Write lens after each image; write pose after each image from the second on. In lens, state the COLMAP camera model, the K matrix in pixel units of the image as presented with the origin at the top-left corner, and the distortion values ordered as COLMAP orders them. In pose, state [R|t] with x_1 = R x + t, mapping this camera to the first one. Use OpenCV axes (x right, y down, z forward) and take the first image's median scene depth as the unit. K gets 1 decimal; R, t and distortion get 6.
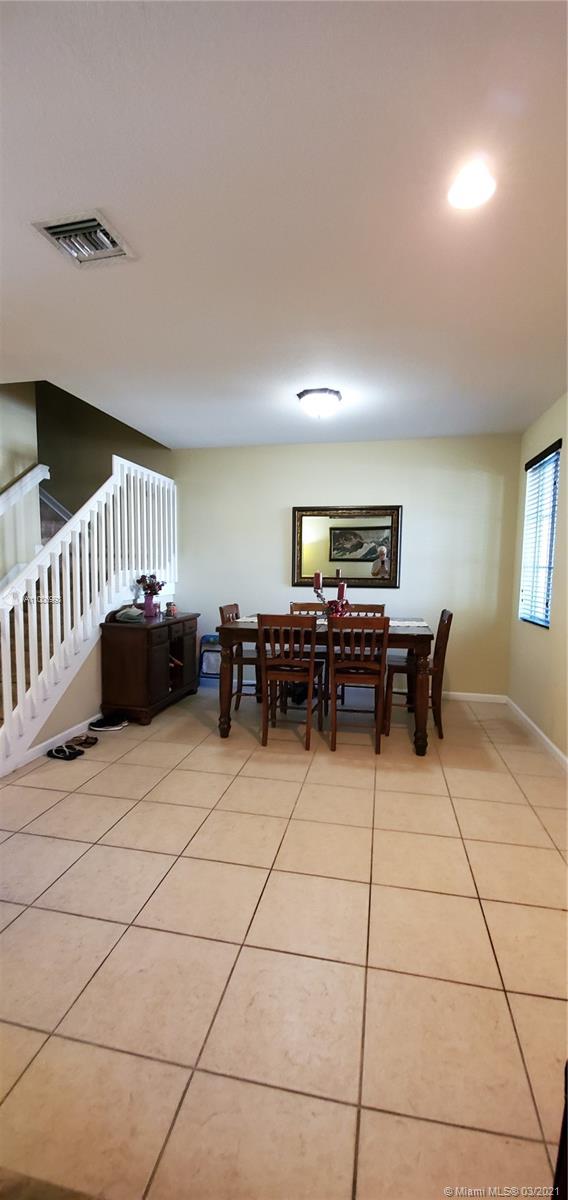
lens RADIAL K [[462.3, 0, 286.2], [0, 462.3, 602.2], [0, 0, 1]] dist [0.002117, 0.000132]
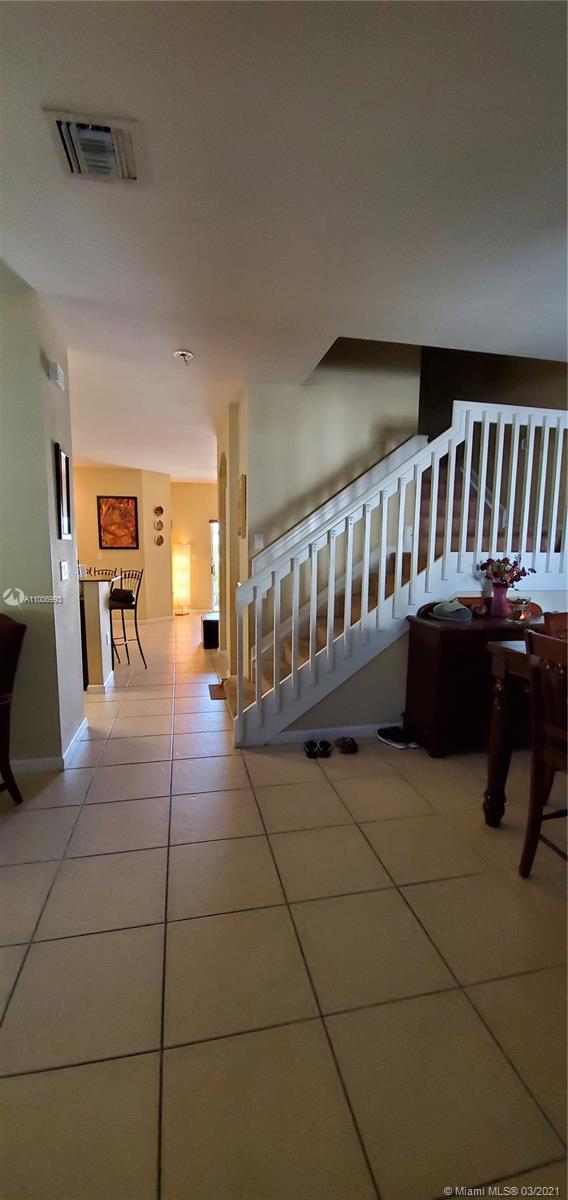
lens RADIAL K [[462.3, 0, 282.7], [0, 462.3, 605.0], [0, 0, 1]] dist [0.002117, 0.000132]
pose [[0.412441, 0.105641, -0.904838, 0.250487], [-0.068476, 0.994039, 0.084842, -0.028800], [0.908407, 0.026967, 0.417216, 0.446796]]
